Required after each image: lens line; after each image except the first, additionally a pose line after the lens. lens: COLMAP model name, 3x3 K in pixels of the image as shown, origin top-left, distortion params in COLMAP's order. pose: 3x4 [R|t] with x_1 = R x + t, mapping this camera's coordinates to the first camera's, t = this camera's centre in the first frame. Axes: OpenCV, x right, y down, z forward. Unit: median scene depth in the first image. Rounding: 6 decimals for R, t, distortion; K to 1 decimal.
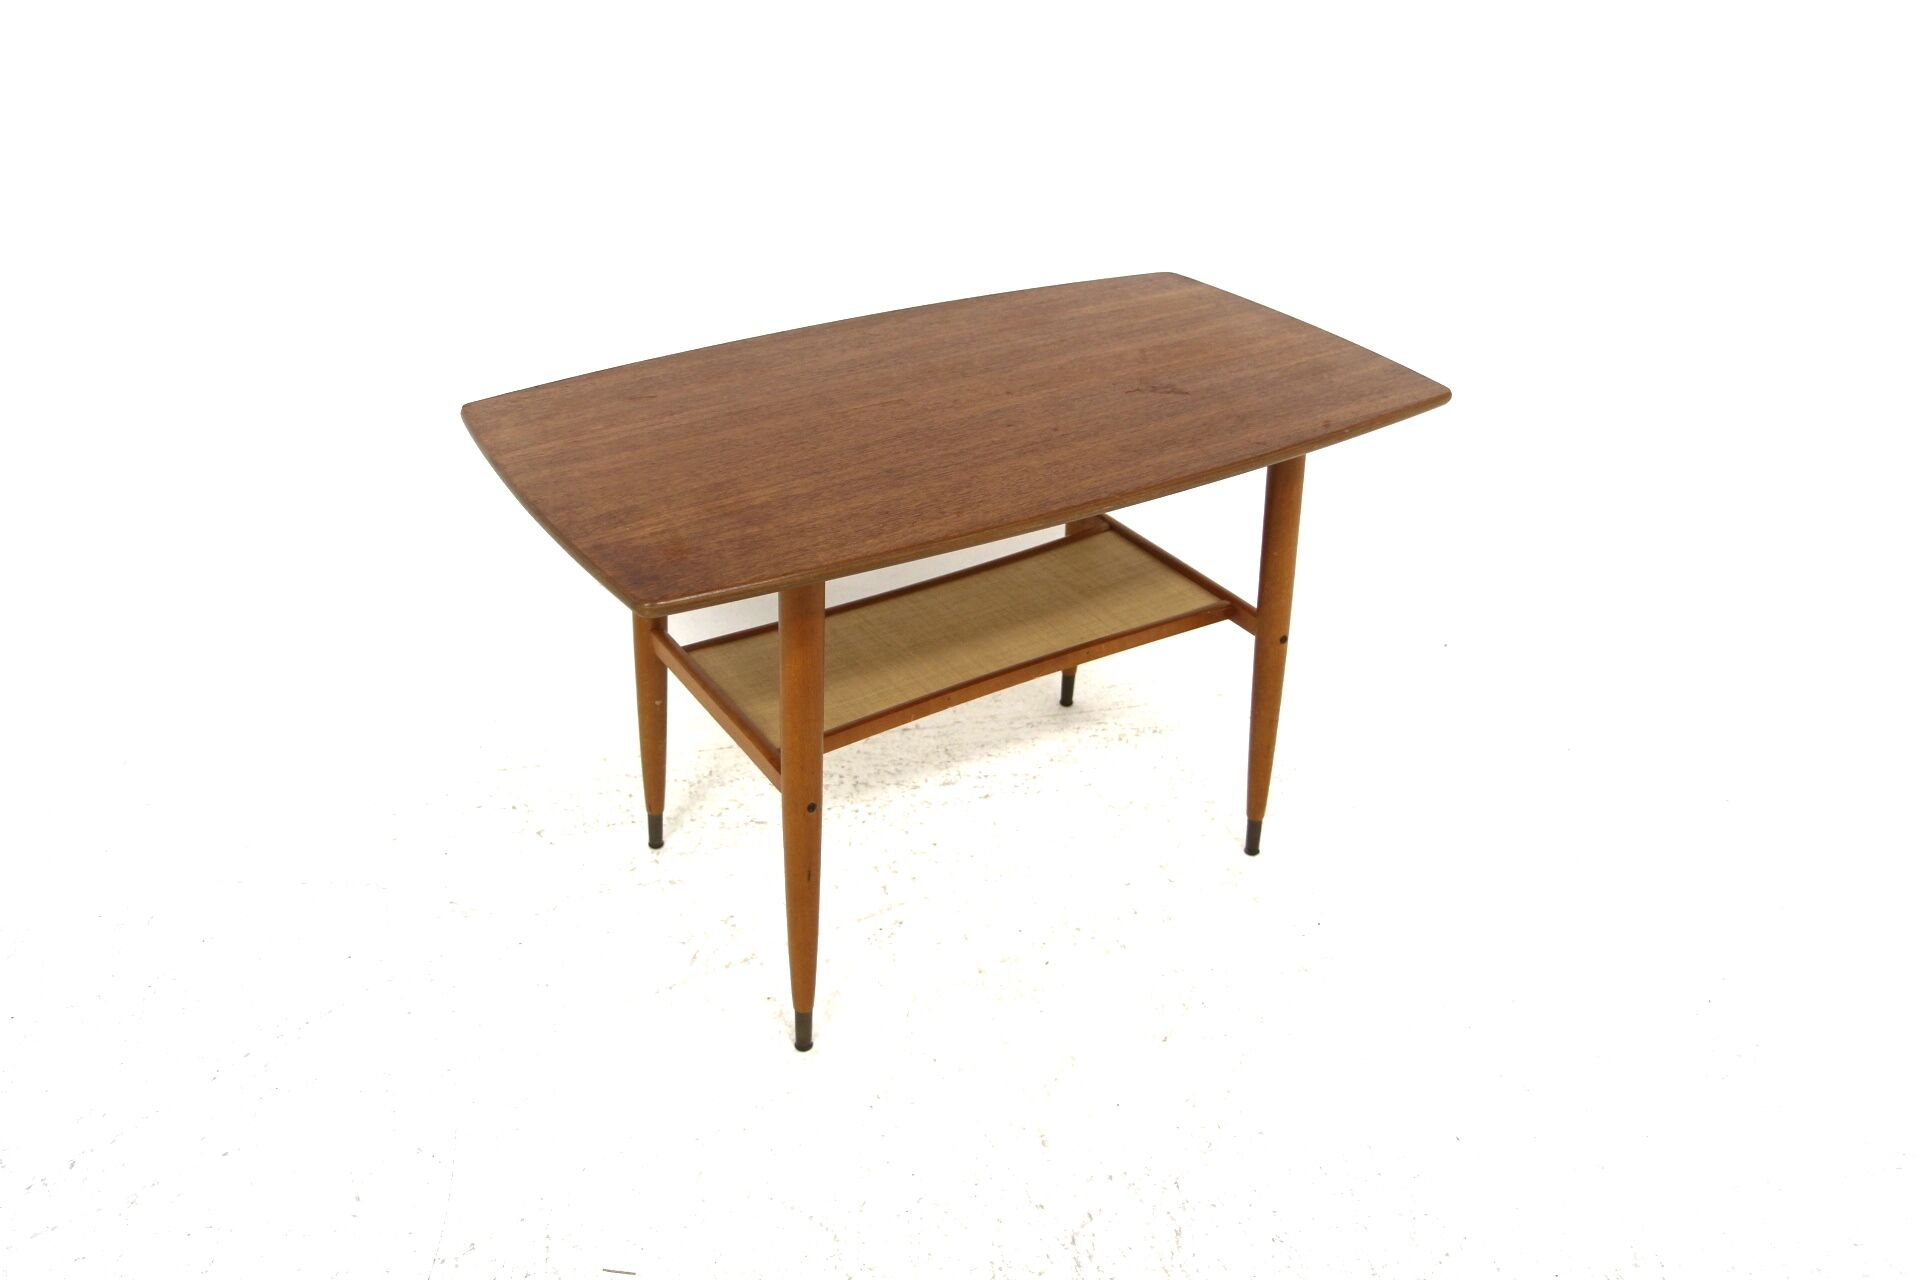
lens RADIAL K [[1508.9, 0, 957.5], [0, 1508.9, 630.4], [0, 0, 1]] dist [-0.083599, 0.004667]
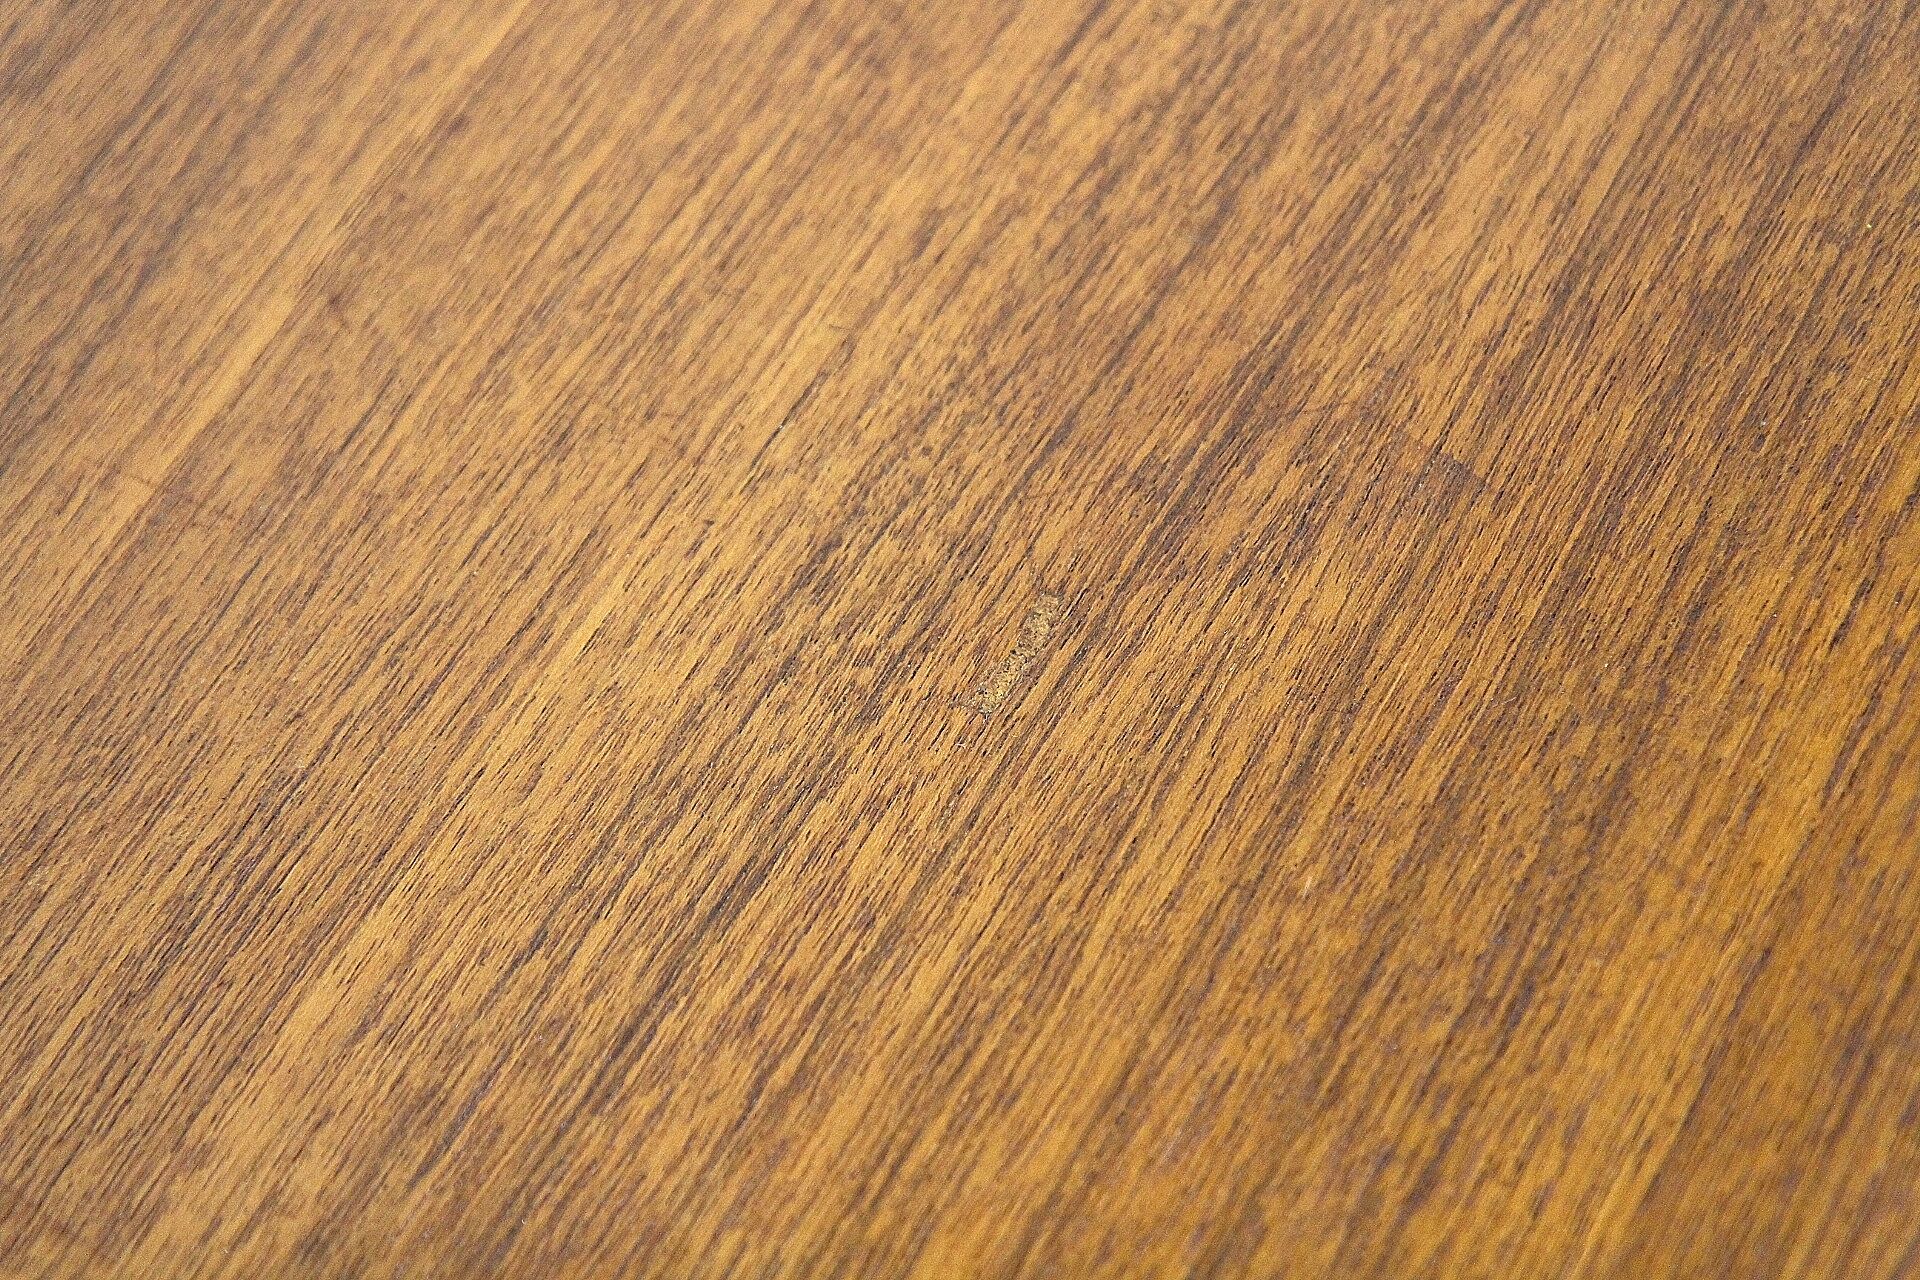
lens RADIAL K [[3138.0, 0, 948.1], [0, 3138.0, 640.4], [0, 0, 1]] dist [0.060214, 0.000000]
pose [[0.911745, -0.403554, 0.076588, 0.105048], [0.287716, 0.760508, 0.582106, -0.336445], [-0.293157, -0.508696, 0.809498, 0.905286]]
